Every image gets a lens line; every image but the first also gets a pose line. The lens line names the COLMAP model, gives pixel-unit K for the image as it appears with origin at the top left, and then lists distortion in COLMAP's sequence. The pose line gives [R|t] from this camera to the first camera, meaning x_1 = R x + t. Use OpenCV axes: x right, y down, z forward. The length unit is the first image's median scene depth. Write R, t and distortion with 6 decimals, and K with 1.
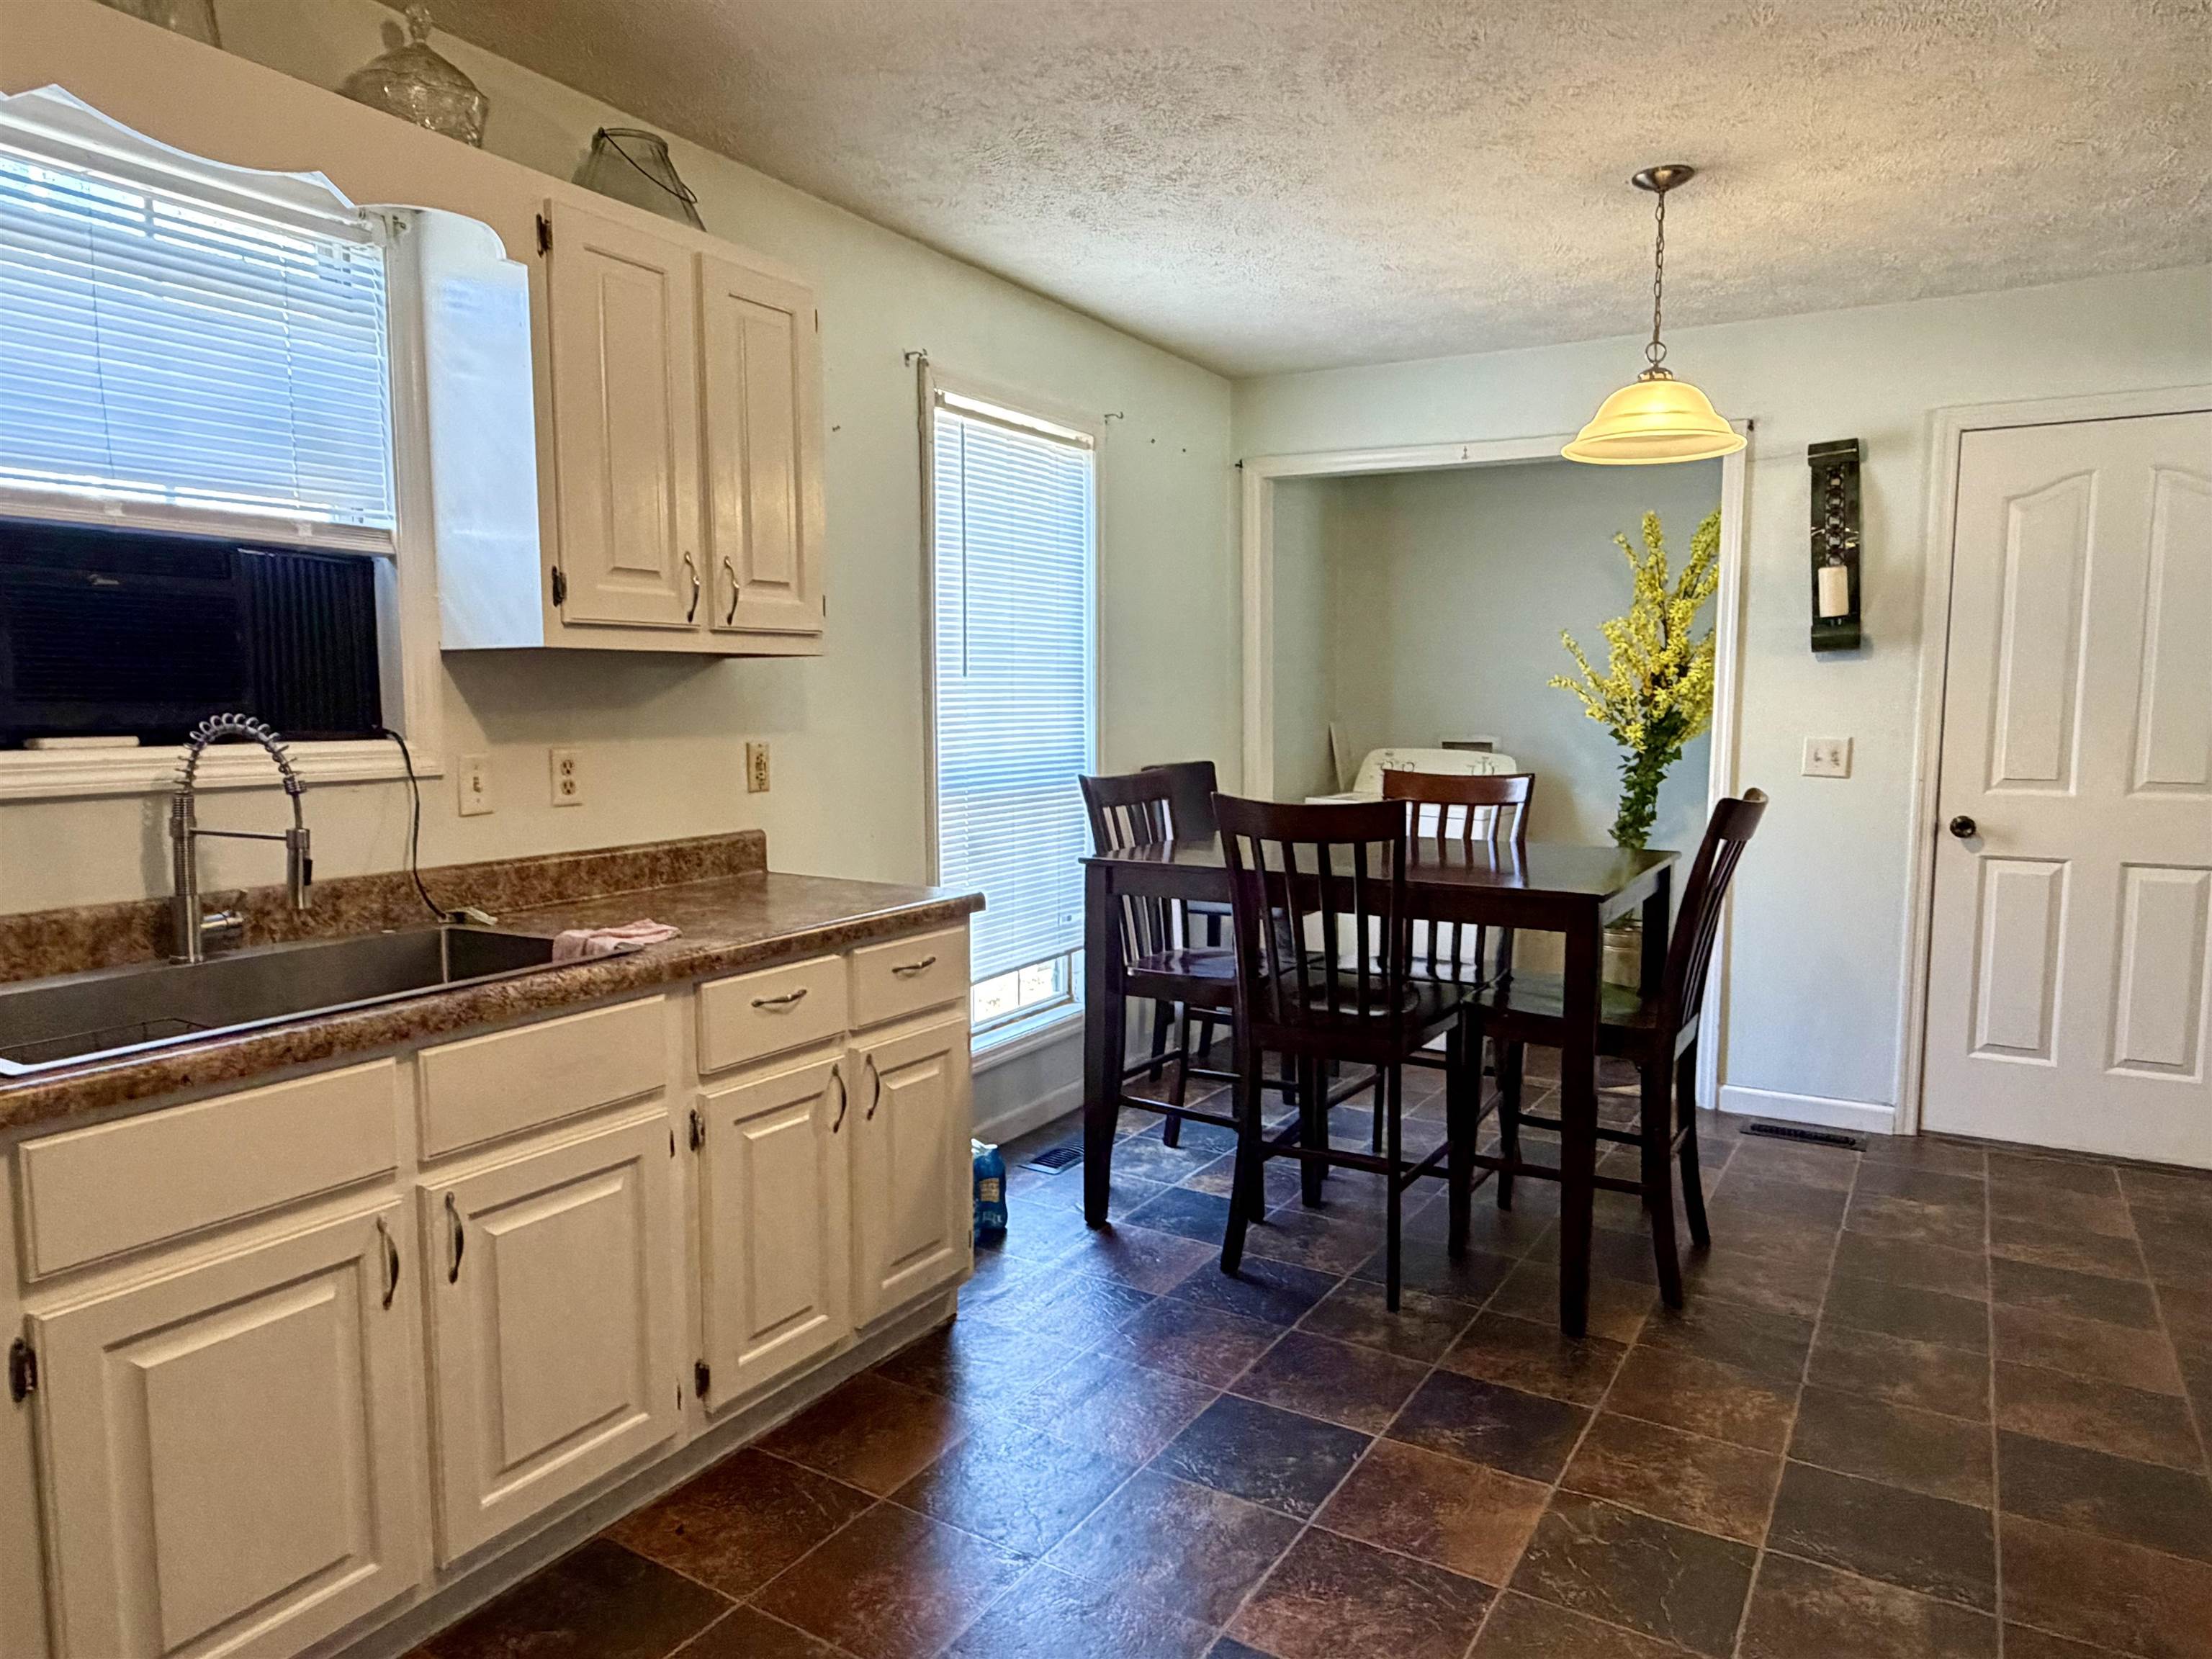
lens RADIAL K [[1399.5, 0, 1108.9], [0, 1399.5, 823.0], [0, 0, 1]] dist [0.003797, -0.000808]
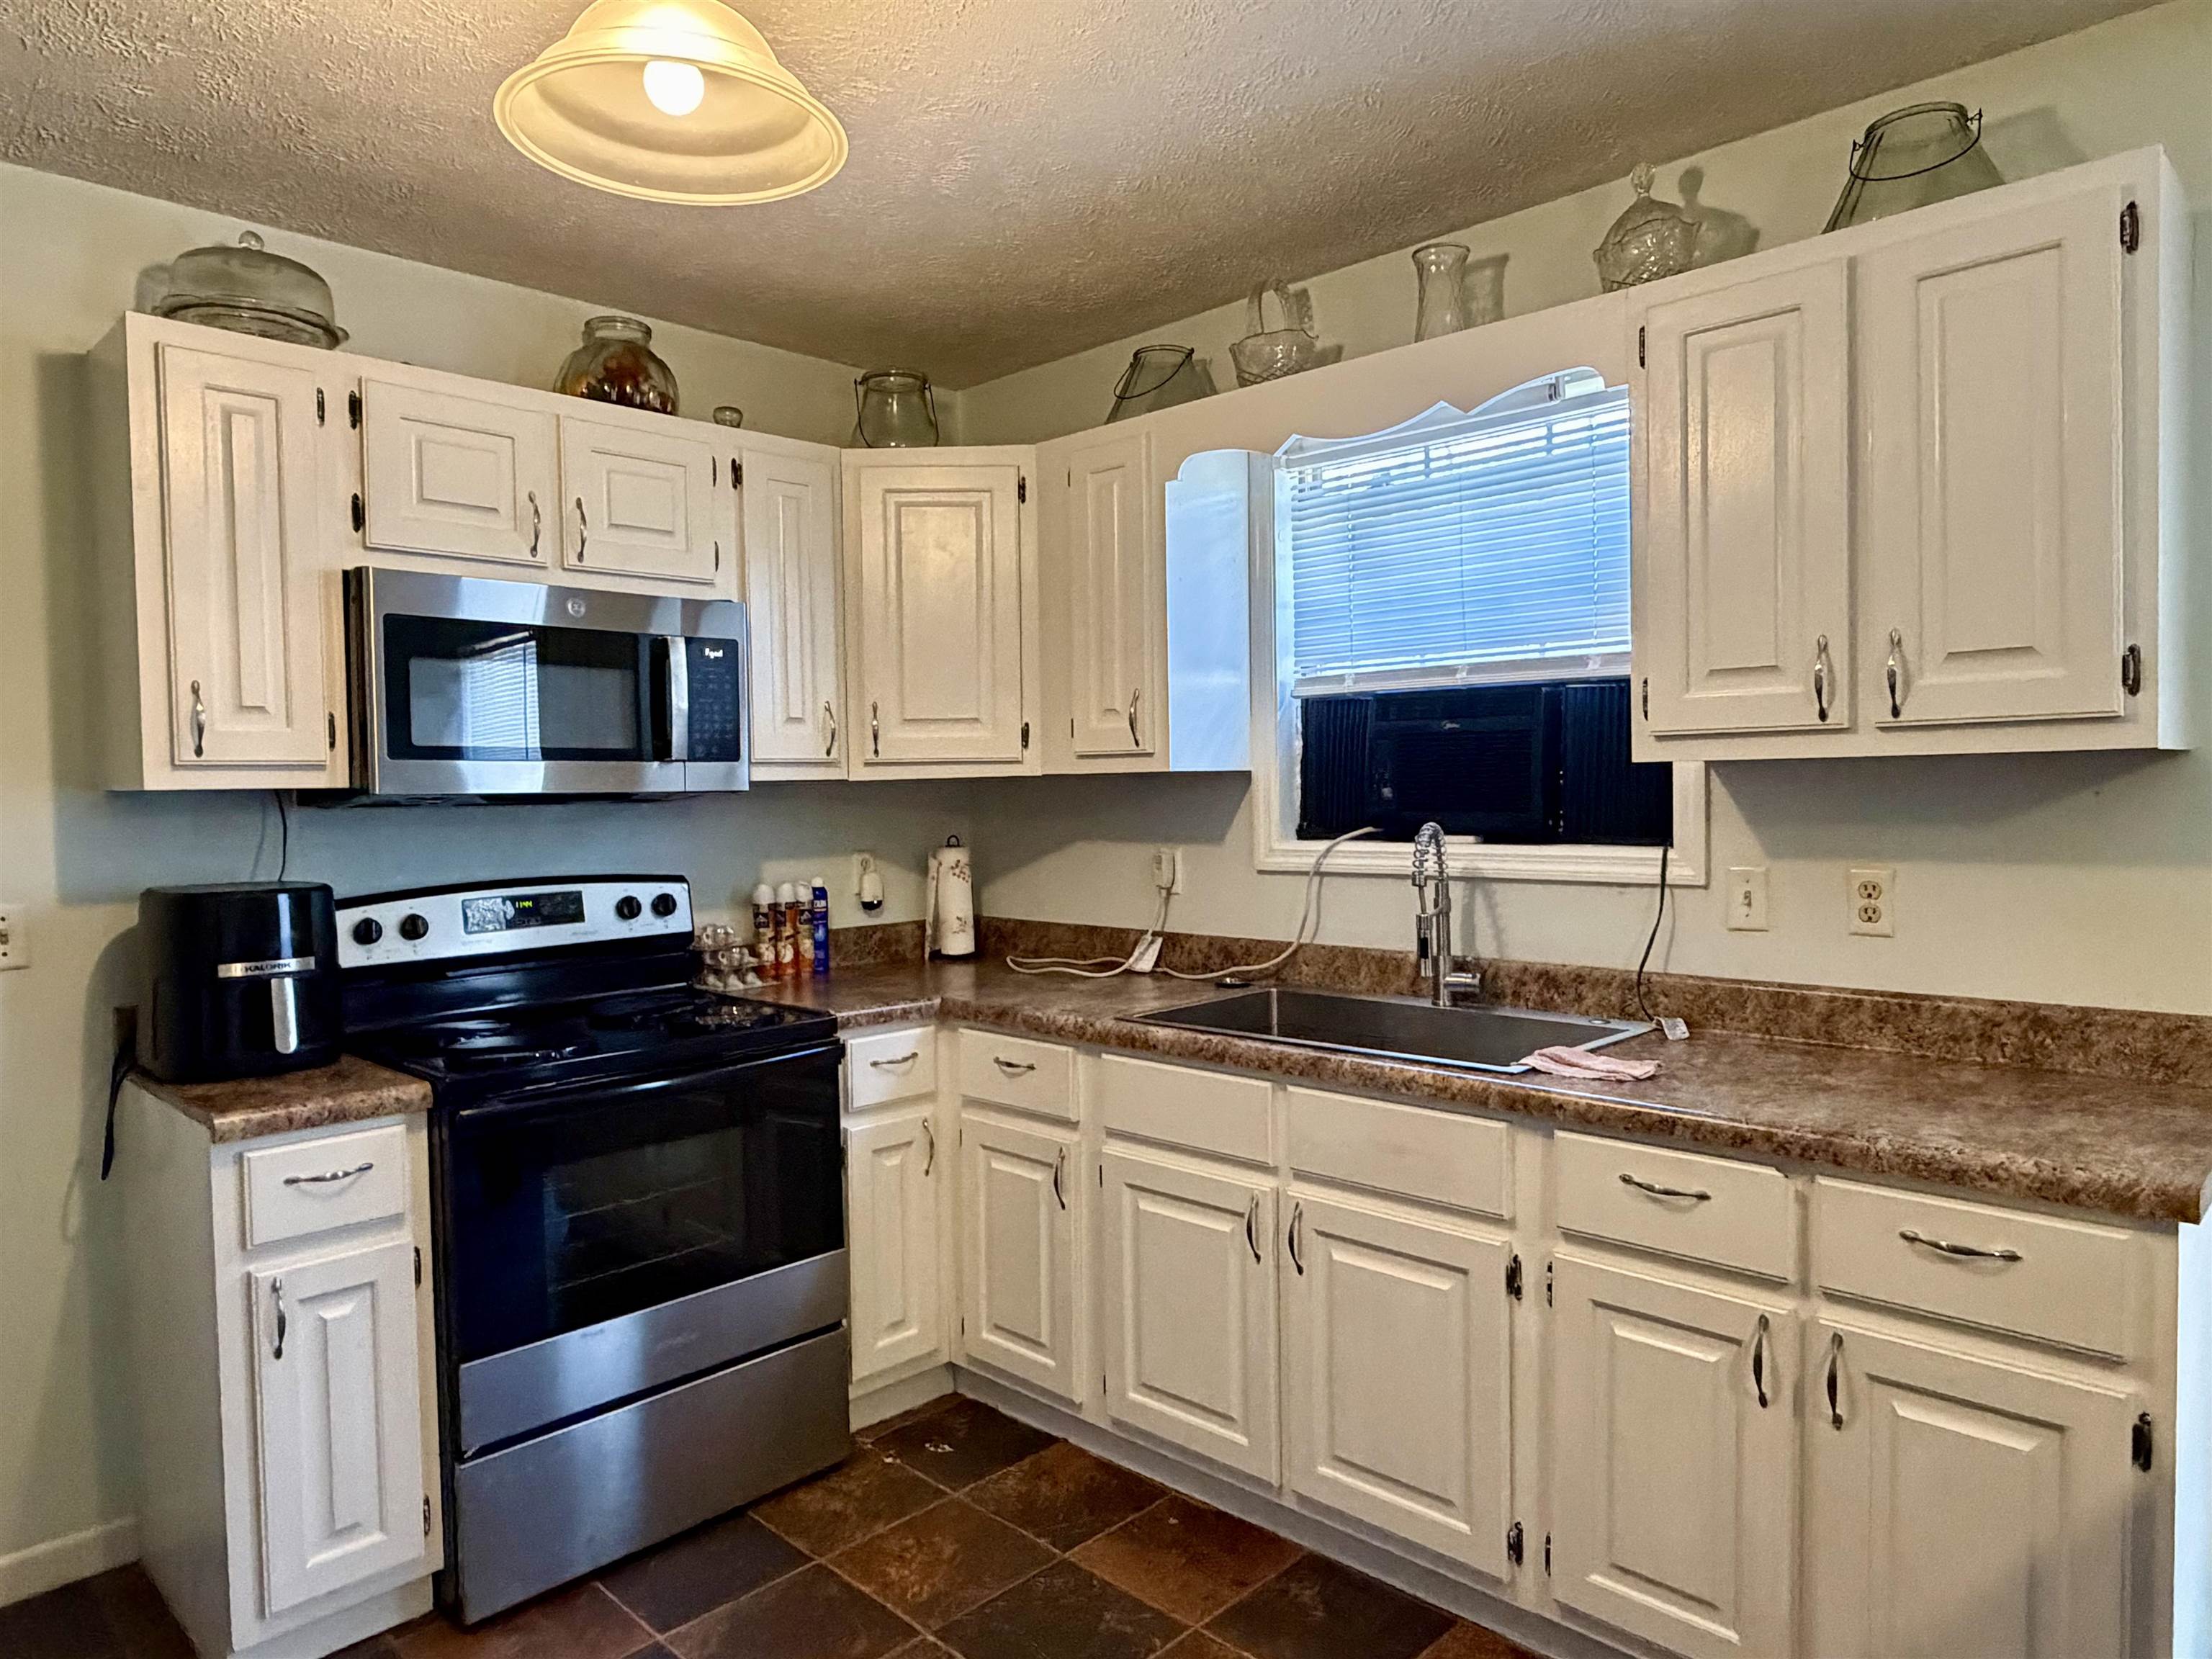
lens RADIAL K [[1399.5, 0, 1091.8], [0, 1399.5, 830.1], [0, 0, 1]] dist [0.003797, -0.000808]
pose [[-0.233078, 0.037289, -0.971743, 0.609596], [-0.069094, 0.996104, 0.054796, -0.100401], [0.970000, 0.079913, -0.229593, 0.820823]]
